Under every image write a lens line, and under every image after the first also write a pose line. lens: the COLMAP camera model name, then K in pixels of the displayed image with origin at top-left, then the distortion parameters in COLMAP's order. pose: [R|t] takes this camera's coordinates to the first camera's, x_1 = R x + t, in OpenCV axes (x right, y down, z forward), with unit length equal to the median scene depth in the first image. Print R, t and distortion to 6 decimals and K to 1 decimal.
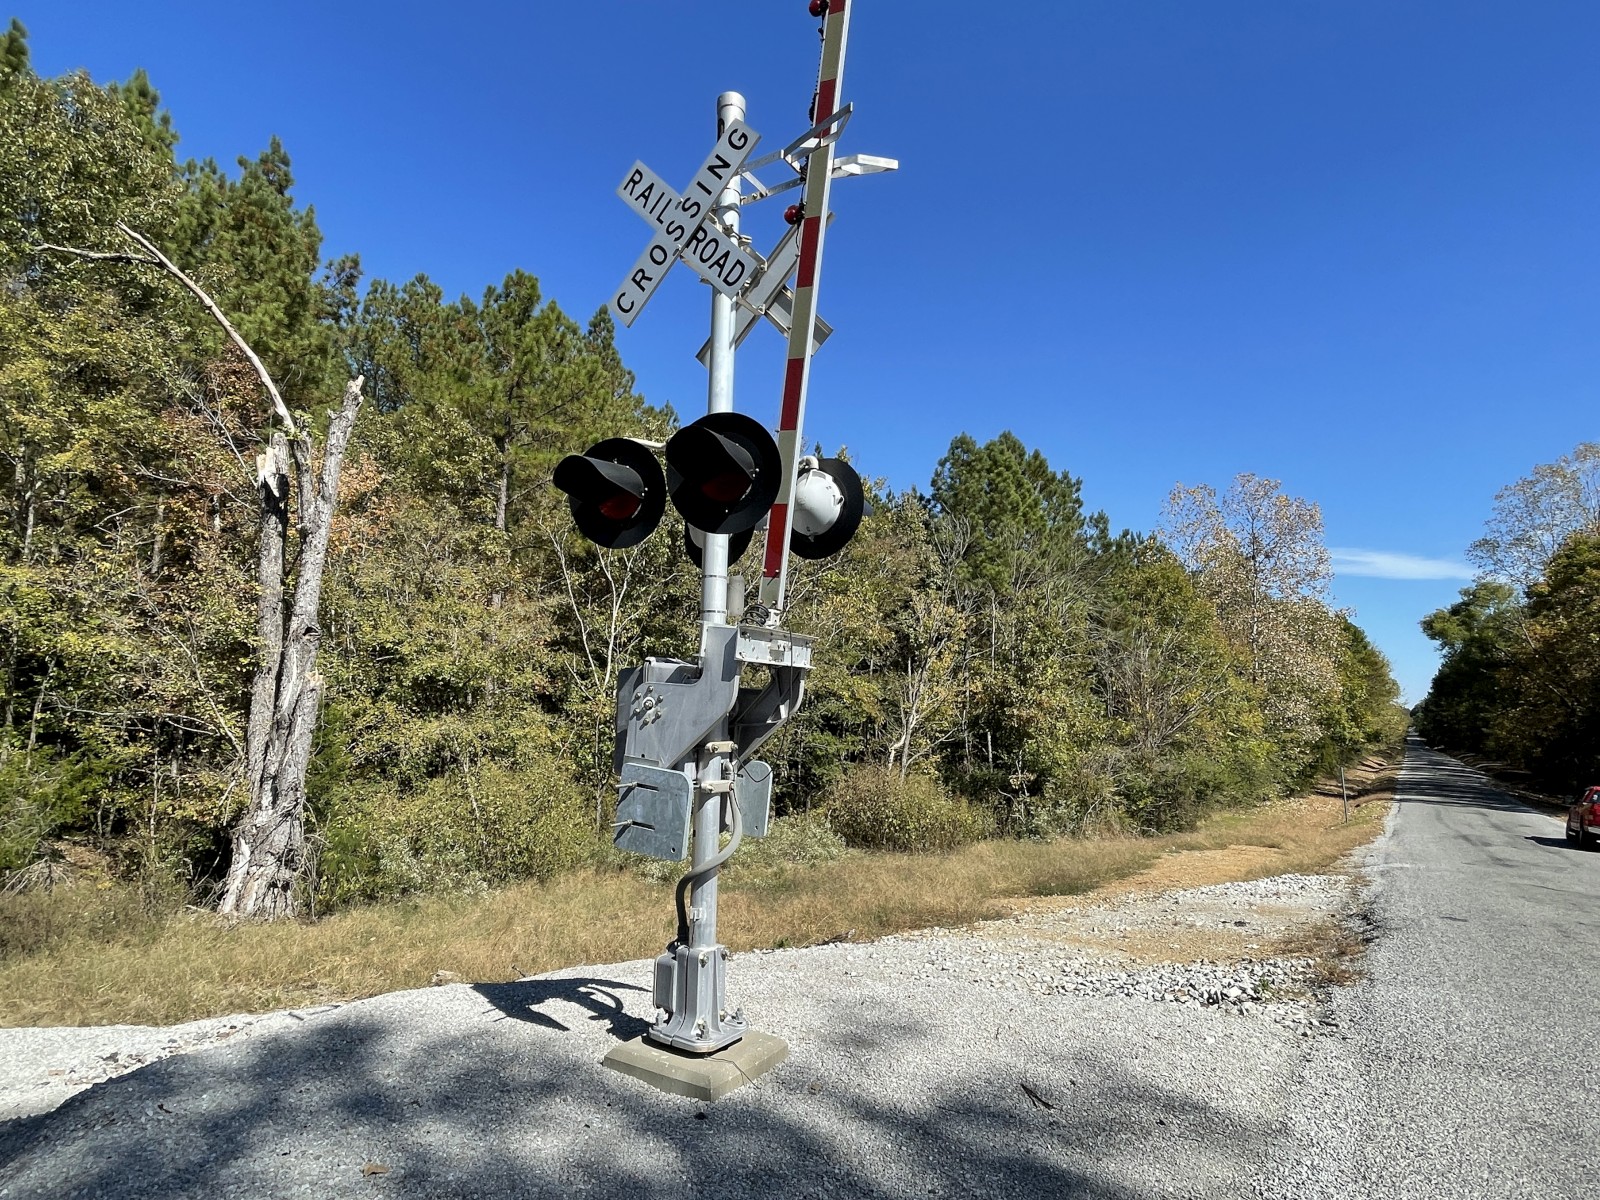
lens RADIAL K [[842.0, 0, 808.5], [0, 842.0, 601.5], [0, 0, 1]] dist [-0.003751, 0.000530]
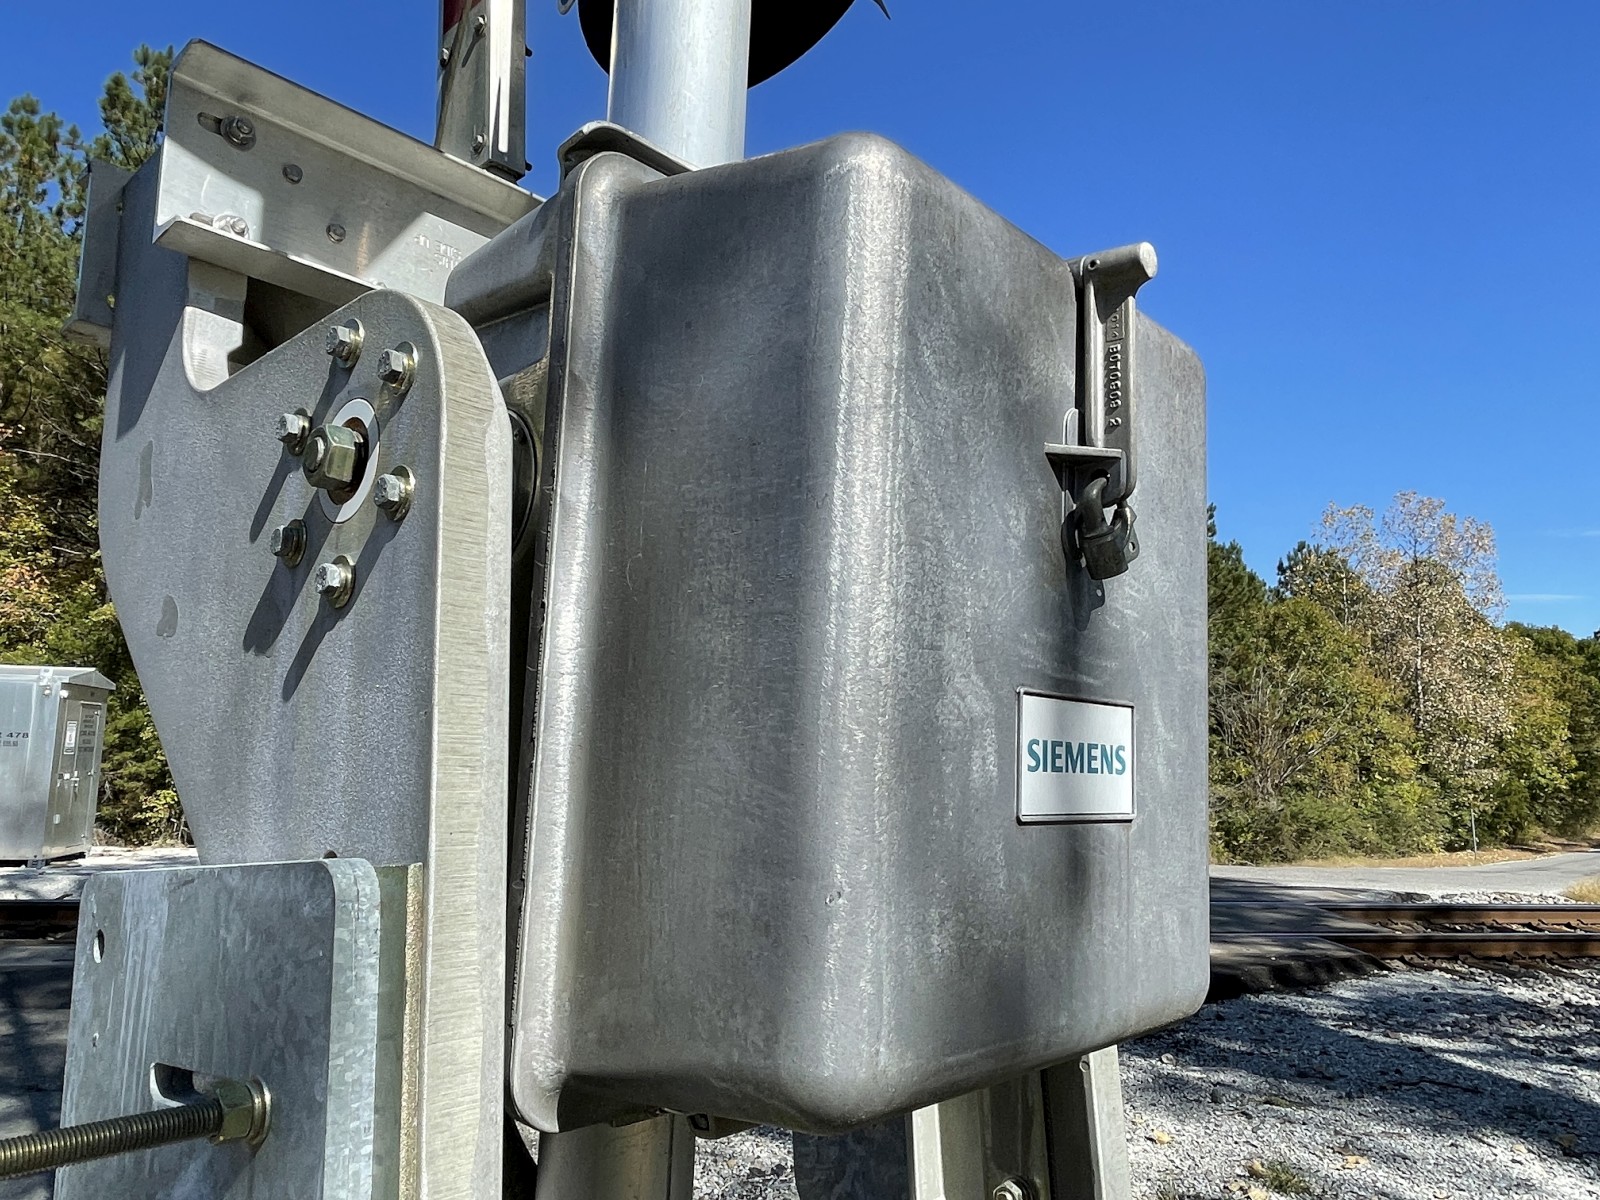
lens RADIAL K [[1103.9, 0, 805.2], [0, 1103.9, 602.5], [0, 0, 1]] dist [-0.007969, -0.004268]
pose [[0.992924, -0.014667, -0.117839, 0.016210], [0.013386, 0.999843, -0.011649, -0.031935], [0.117991, 0.009989, 0.992964, -0.298889]]
